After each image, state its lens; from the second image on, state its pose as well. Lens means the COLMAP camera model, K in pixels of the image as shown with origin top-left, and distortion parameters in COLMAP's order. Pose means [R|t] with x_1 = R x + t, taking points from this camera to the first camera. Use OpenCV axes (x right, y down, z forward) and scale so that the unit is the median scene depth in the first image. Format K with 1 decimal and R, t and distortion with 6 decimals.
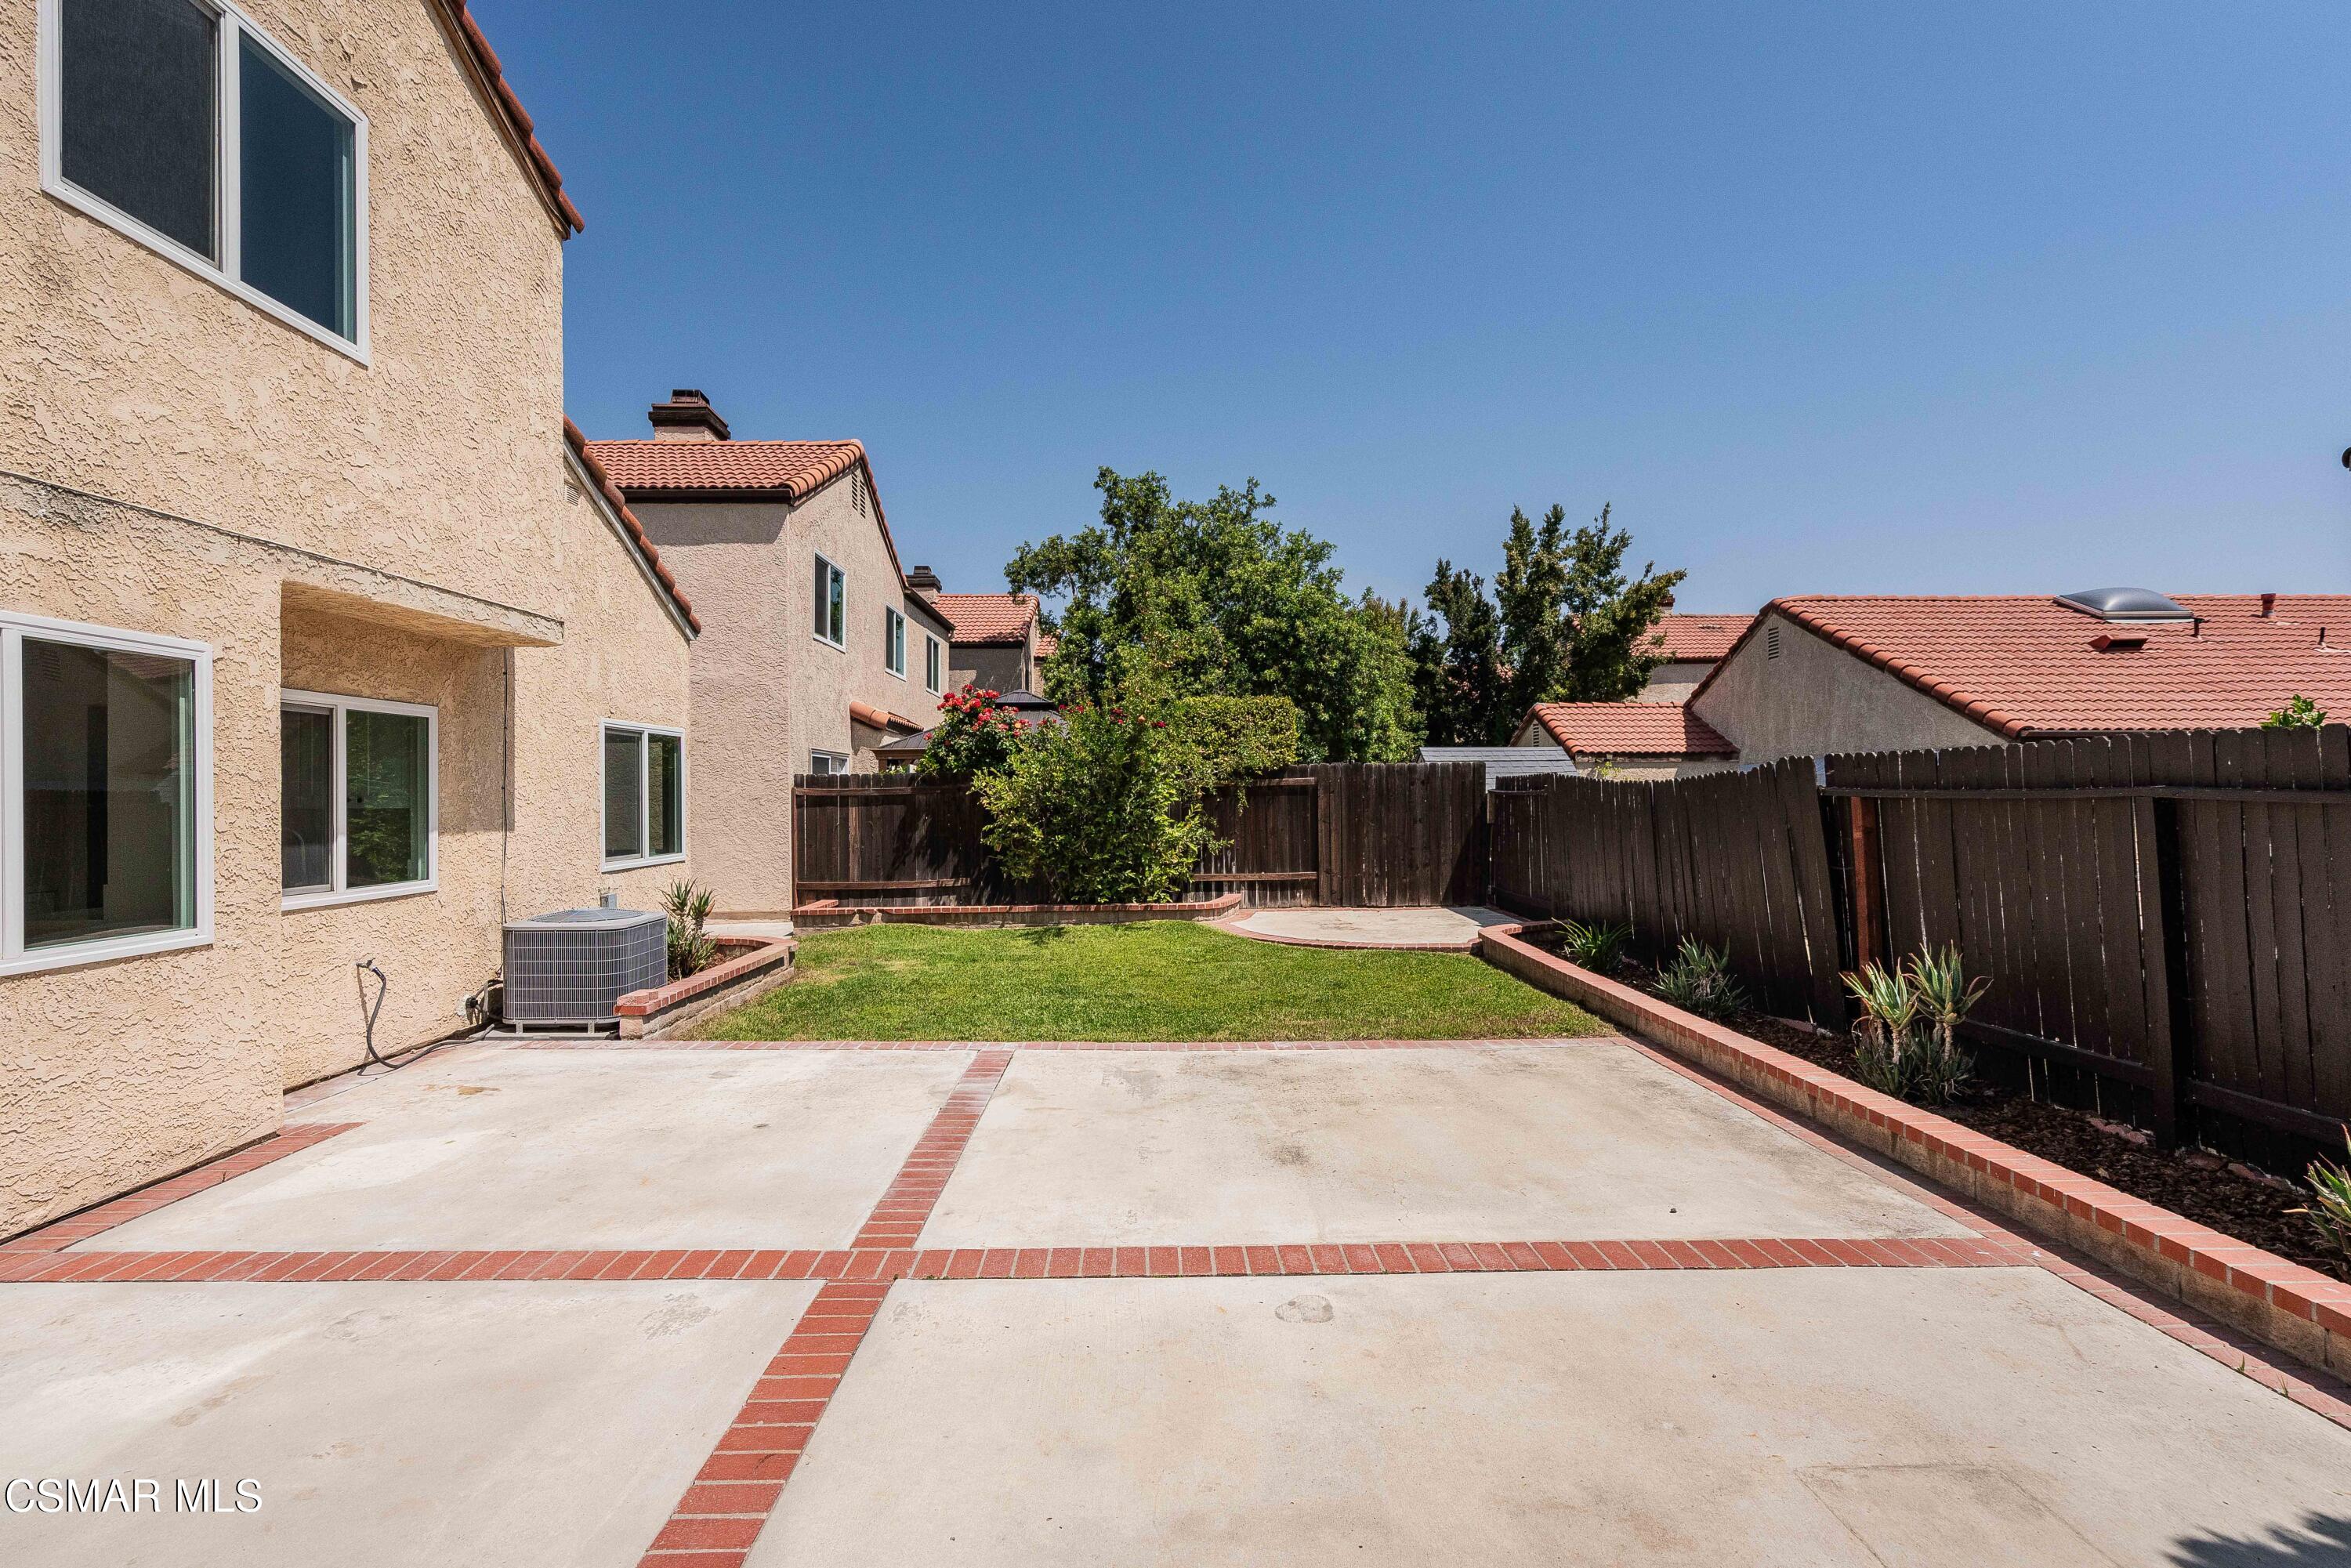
lens RADIAL K [[1066.0, 0, 1179.2], [0, 1066.0, 785.1], [0, 0, 1]] dist [-0.001894, 0.000396]
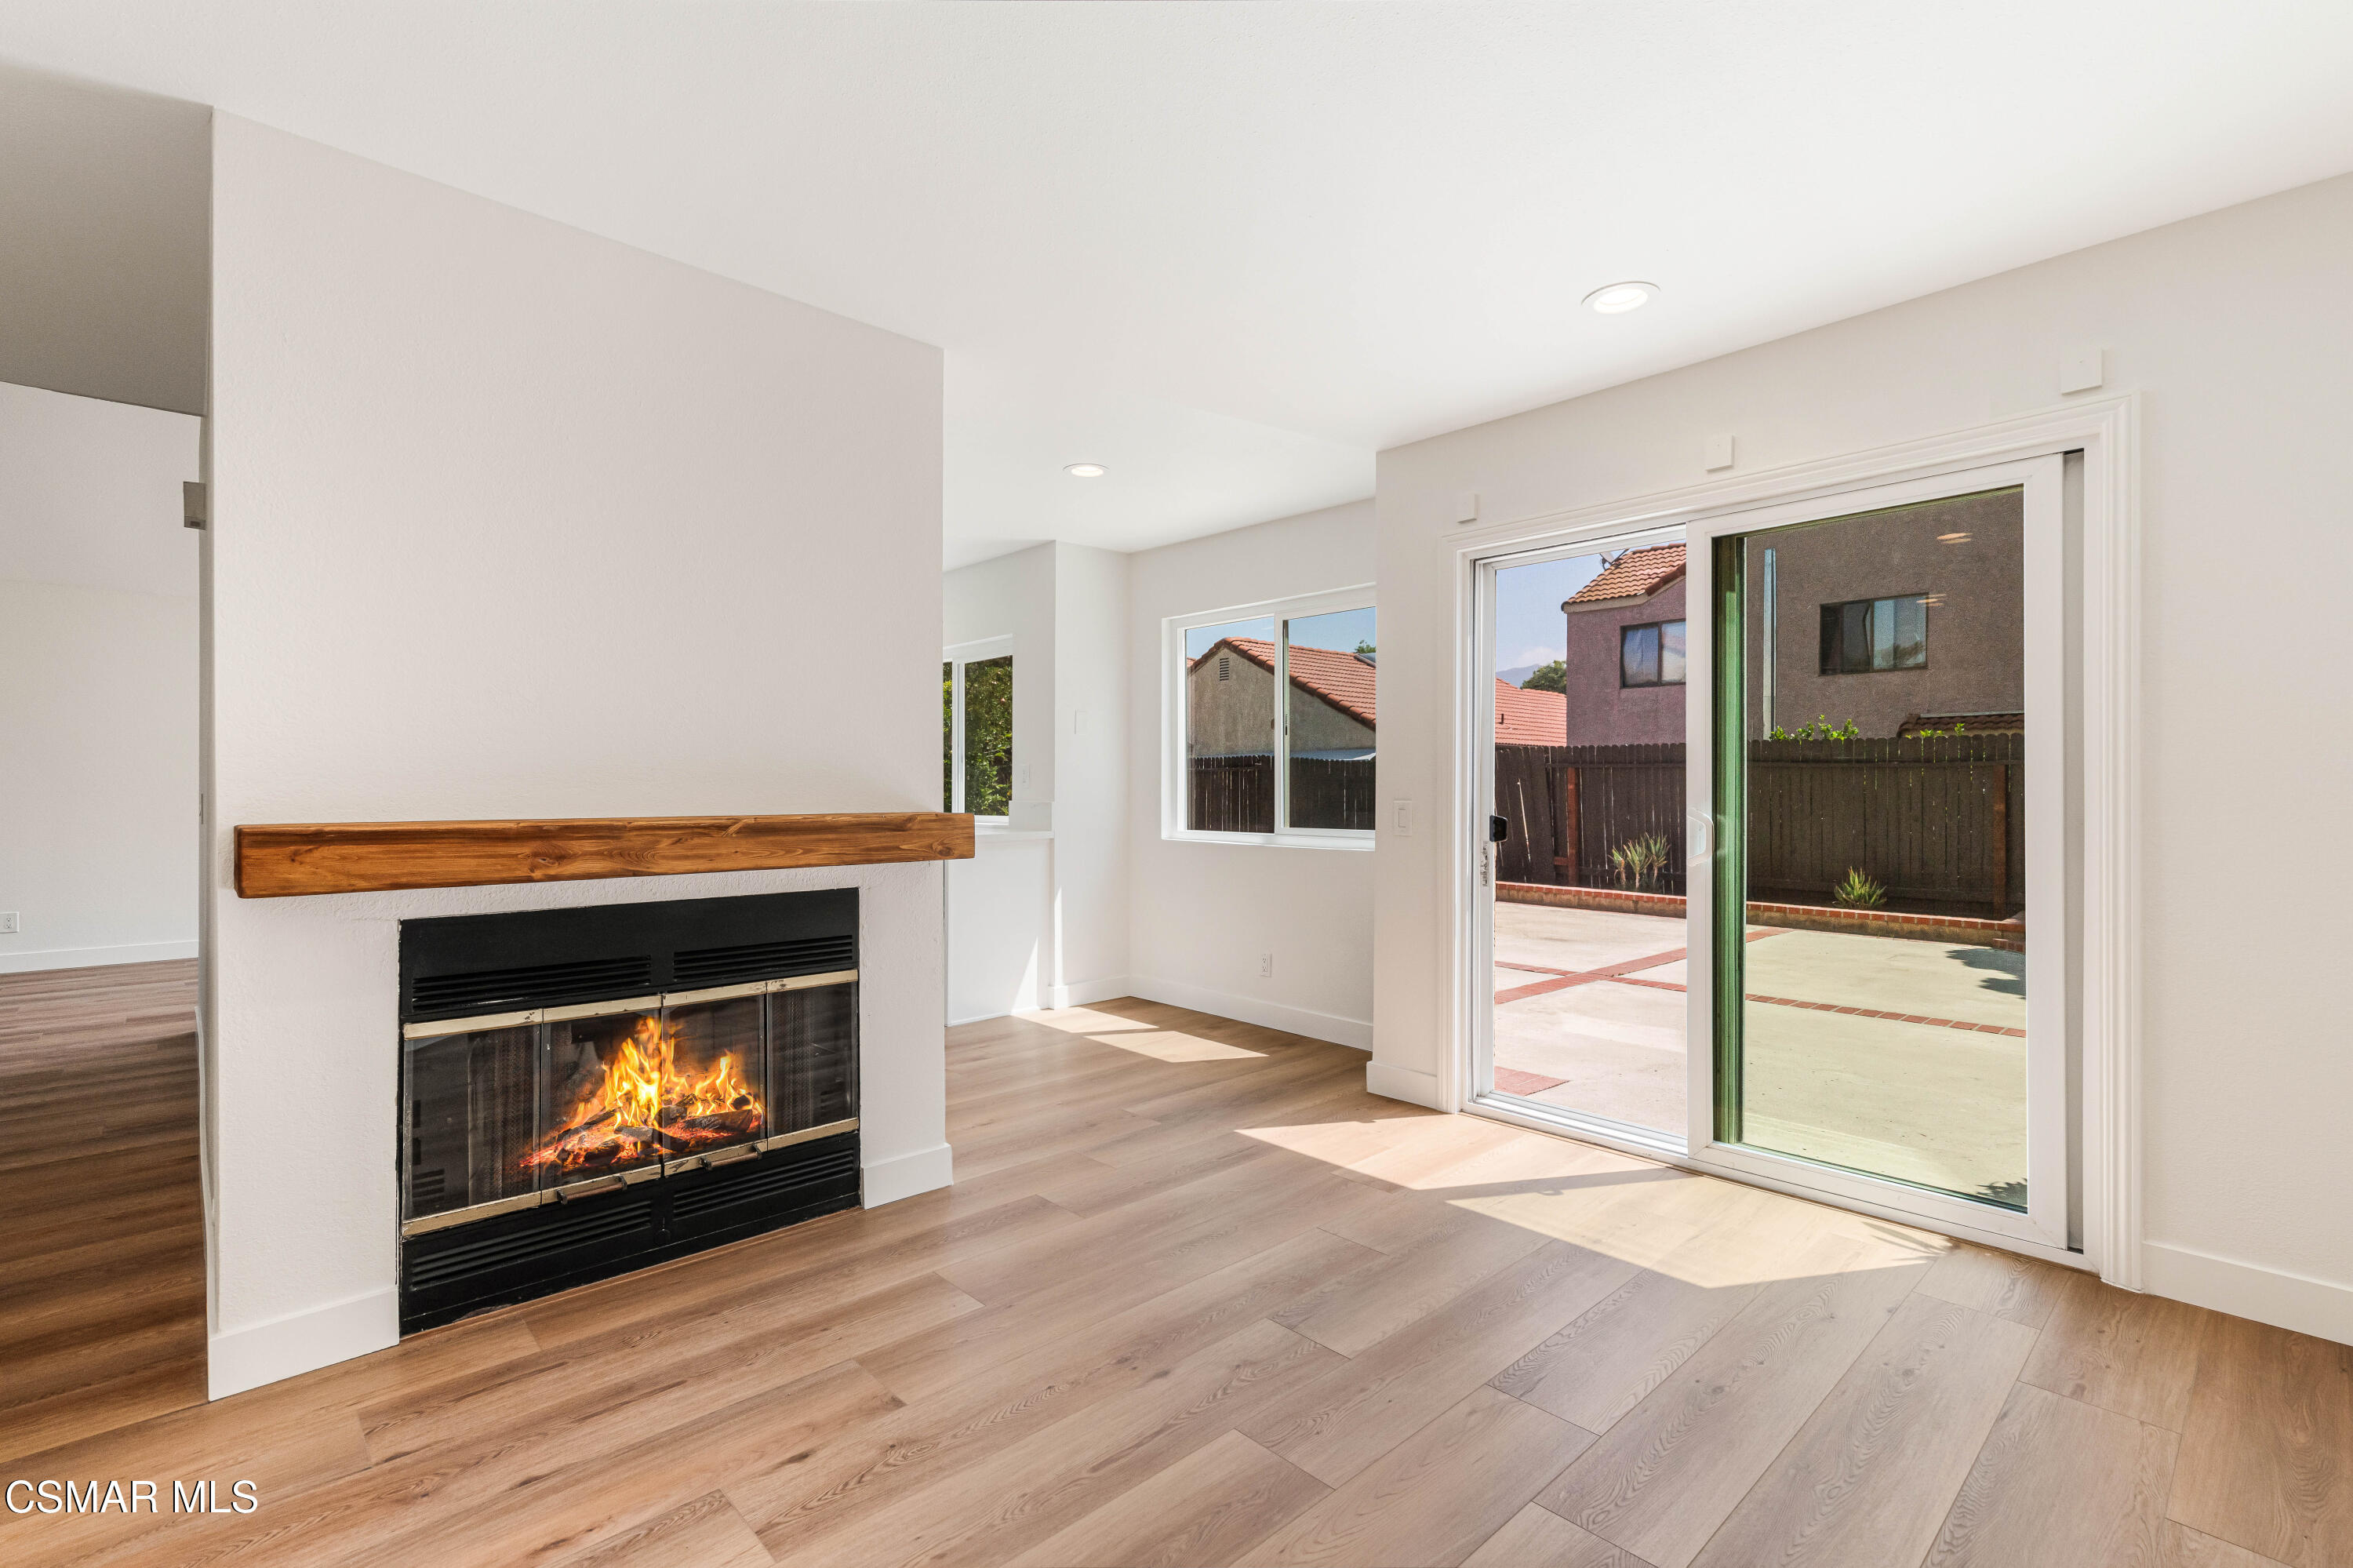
lens RADIAL K [[1060.3, 0, 1171.6], [0, 1060.3, 789.1], [0, 0, 1]] dist [0.002619, 0.000670]
pose [[0.747262, 0.006181, 0.664501, -0.636234], [-0.013561, 0.999890, 0.005949, 0.025302], [-0.664391, -0.013457, 0.747264, 0.006587]]
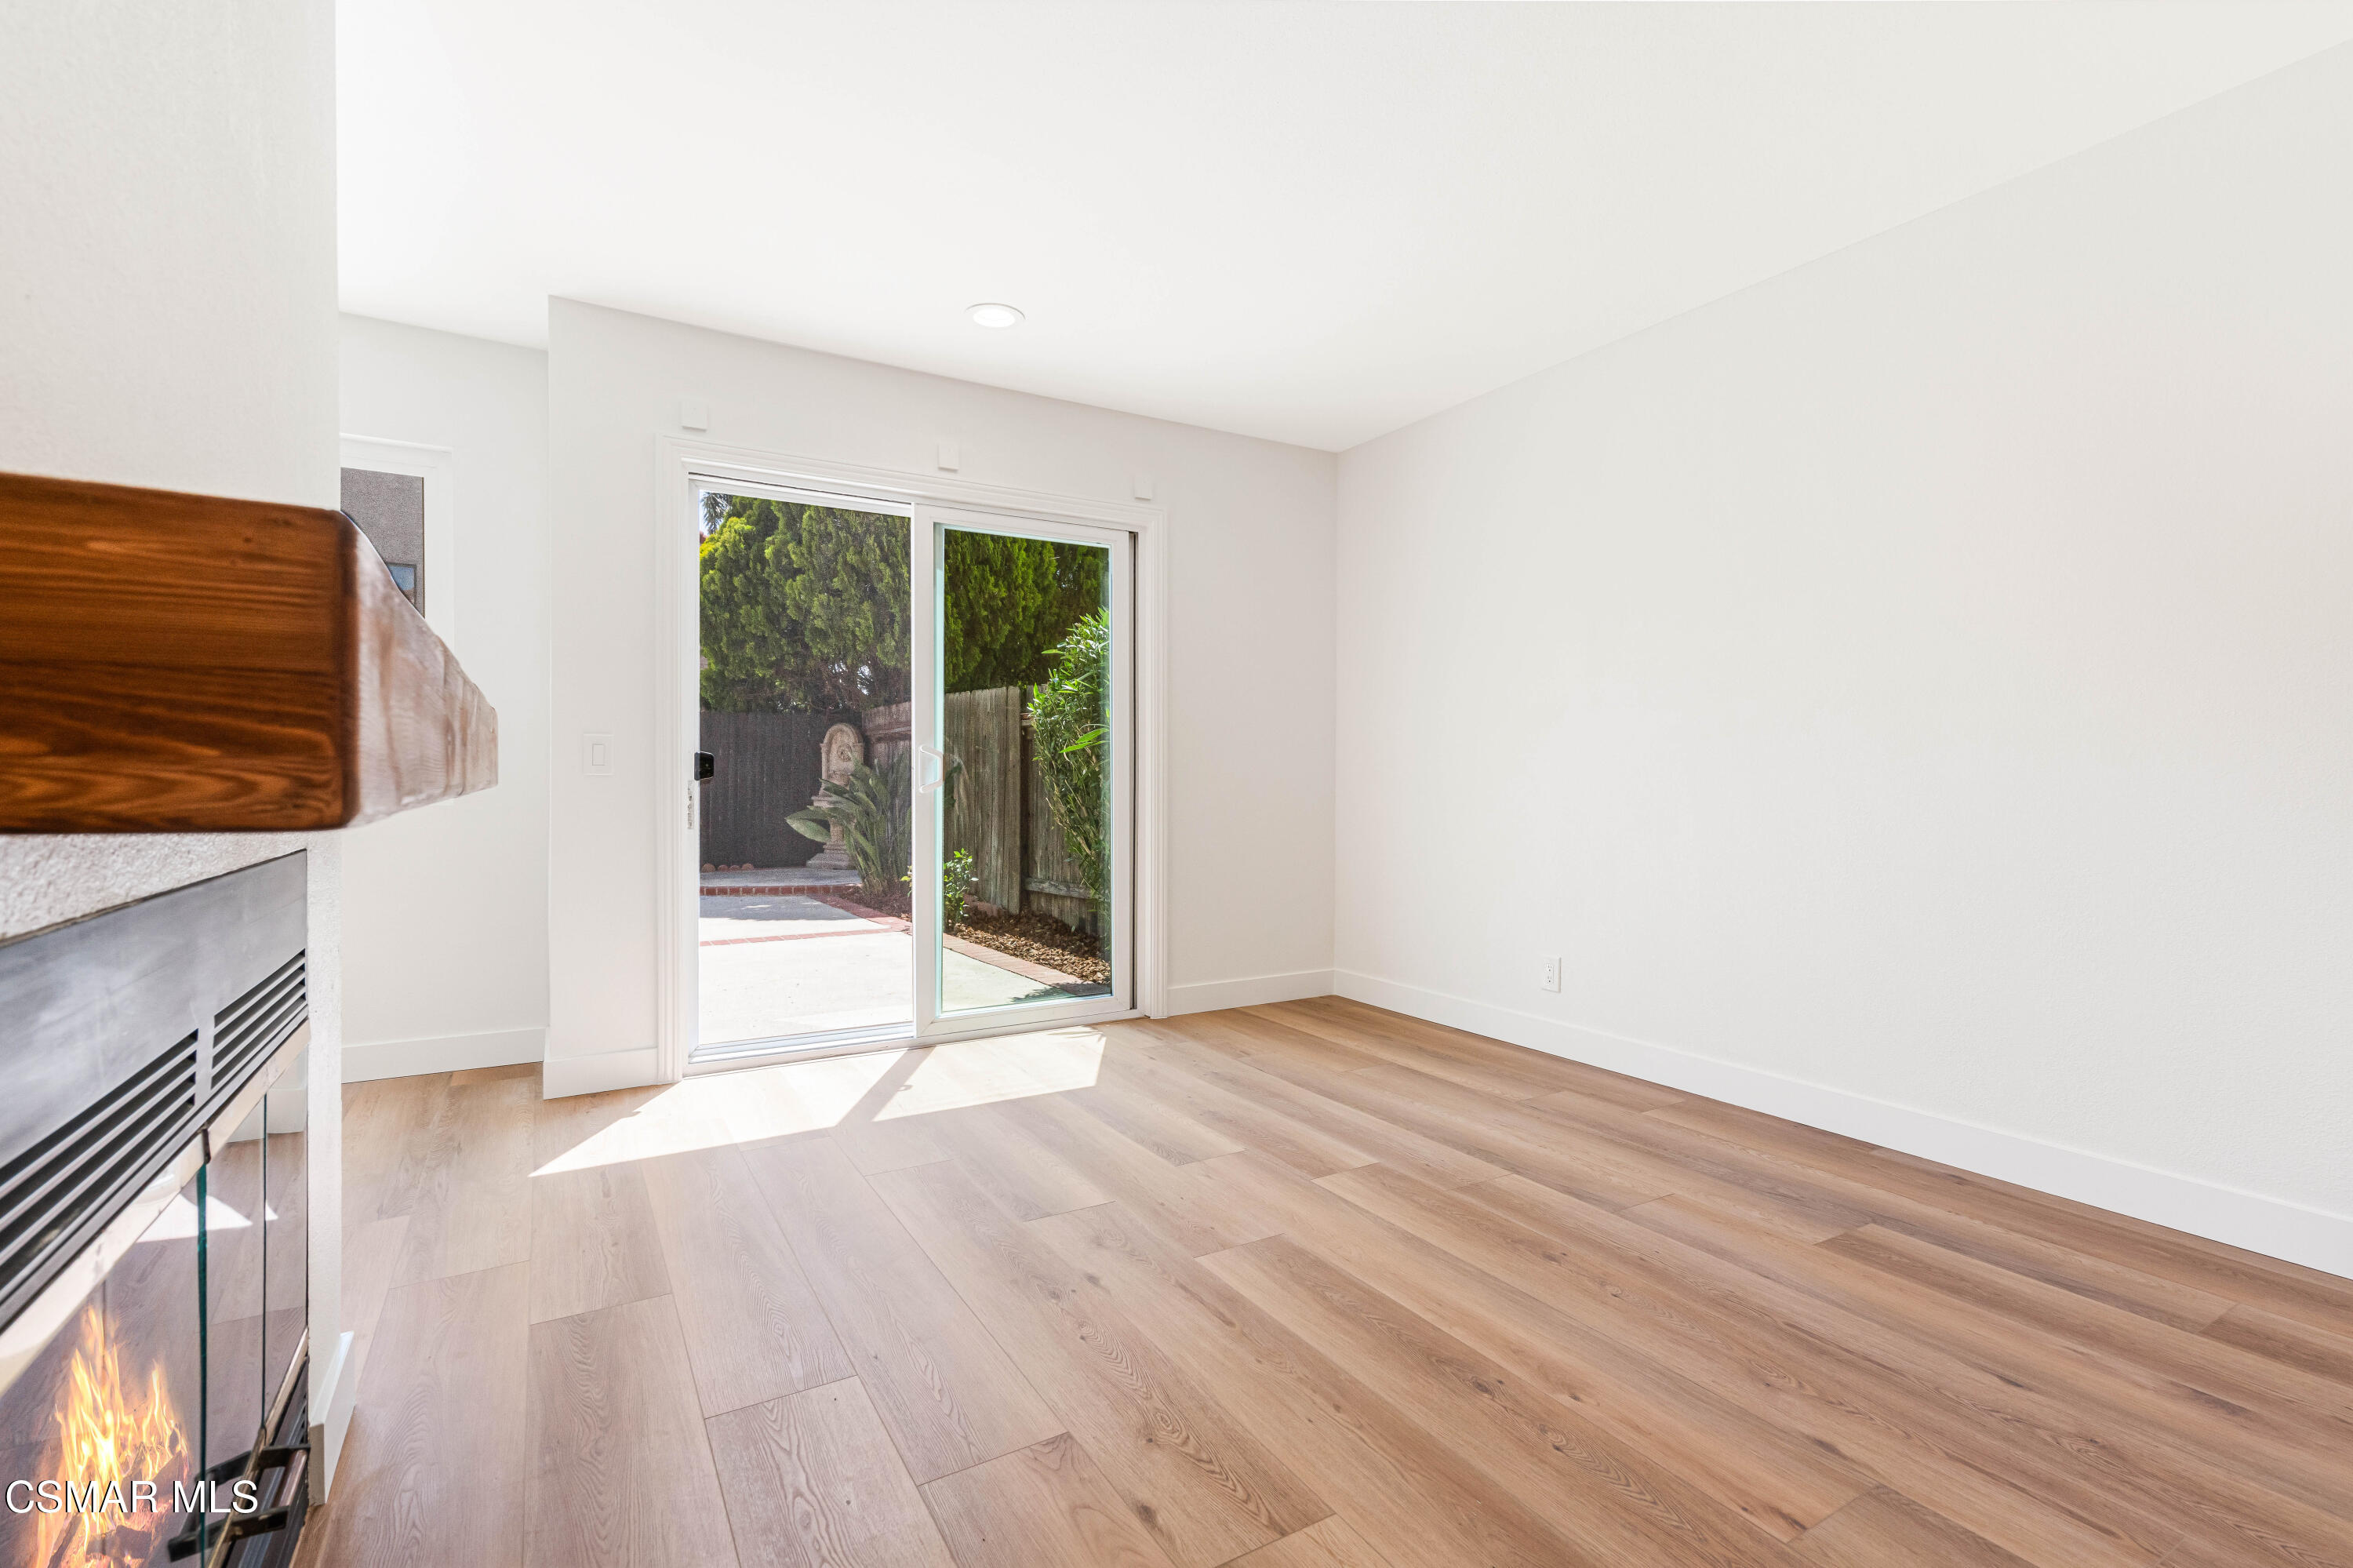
lens RADIAL K [[1067.0, 0, 1180.2], [0, 1067.0, 785.1], [0, 0, 1]] dist [-0.001894, 0.000396]
pose [[-0.498667, -0.002355, 0.866790, -0.677058], [-0.011654, 0.999924, -0.003988, 0.041995], [-0.866715, -0.012091, -0.498657, 0.205146]]
